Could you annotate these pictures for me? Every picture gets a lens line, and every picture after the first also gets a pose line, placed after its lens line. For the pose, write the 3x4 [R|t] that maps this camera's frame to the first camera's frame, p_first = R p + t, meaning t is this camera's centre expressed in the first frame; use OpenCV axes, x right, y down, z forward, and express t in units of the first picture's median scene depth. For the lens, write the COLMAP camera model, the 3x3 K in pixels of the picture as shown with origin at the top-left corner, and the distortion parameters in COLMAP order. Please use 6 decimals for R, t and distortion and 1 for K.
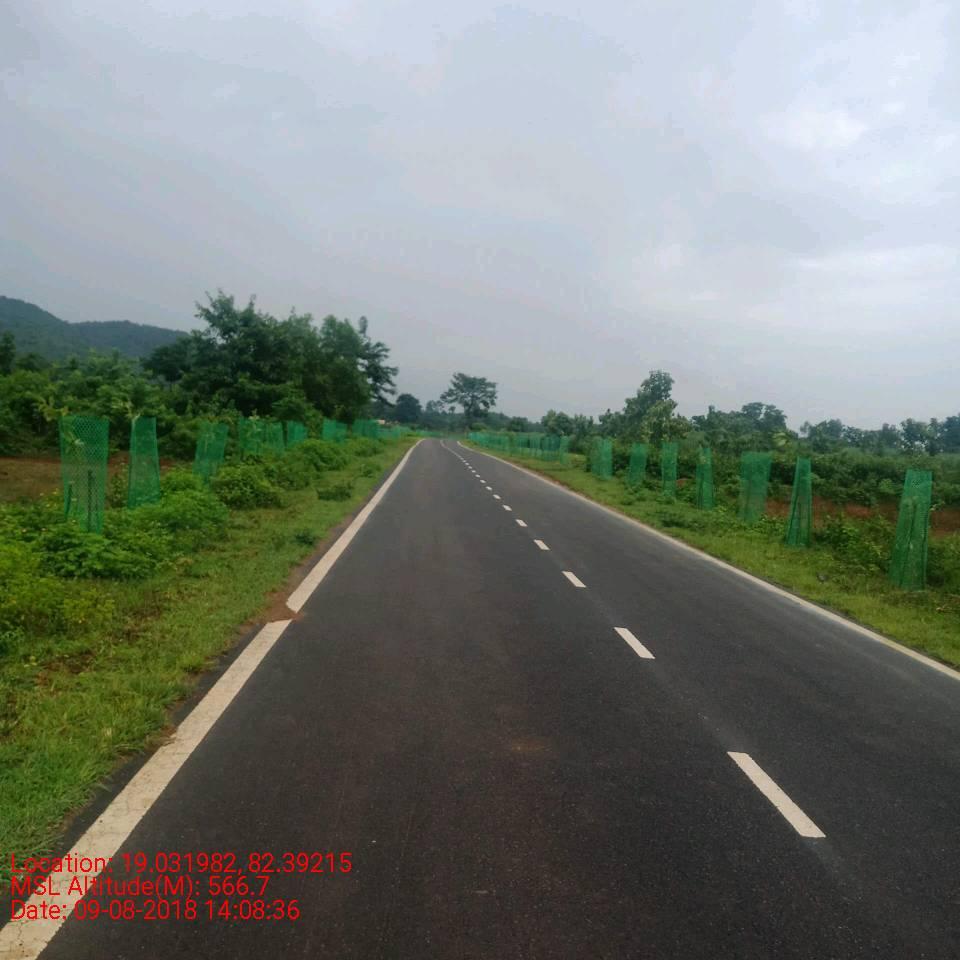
lens RADIAL K [[1008.1, 0, 475.1], [0, 1008.1, 480.6], [0, 0, 1]] dist [-0.024707, 0.000000]
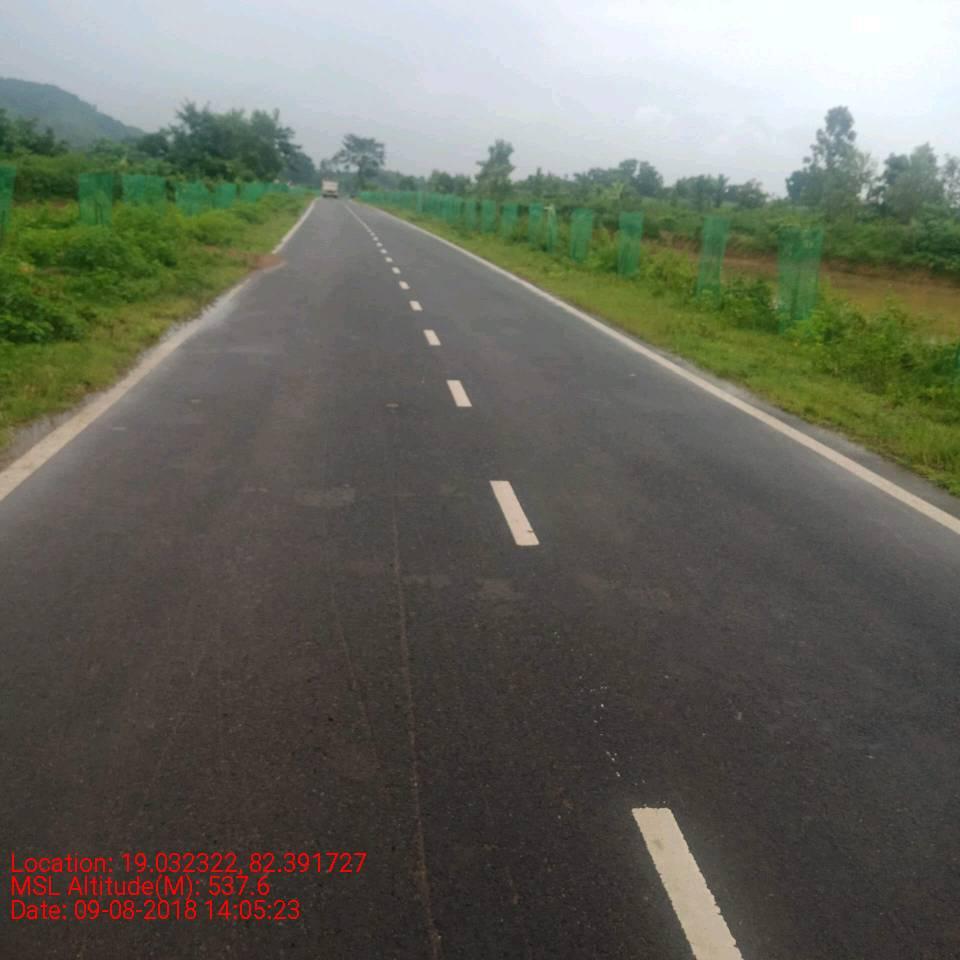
lens RADIAL K [[1008.1, 0, 486.5], [0, 1008.1, 475.1], [0, 0, 1]] dist [-0.024707, 0.000000]
pose [[0.994034, -0.041237, 0.100978, 0.014739], [0.017430, 0.973938, 0.226142, 0.018933], [-0.107672, -0.223033, 0.968846, -0.341536]]
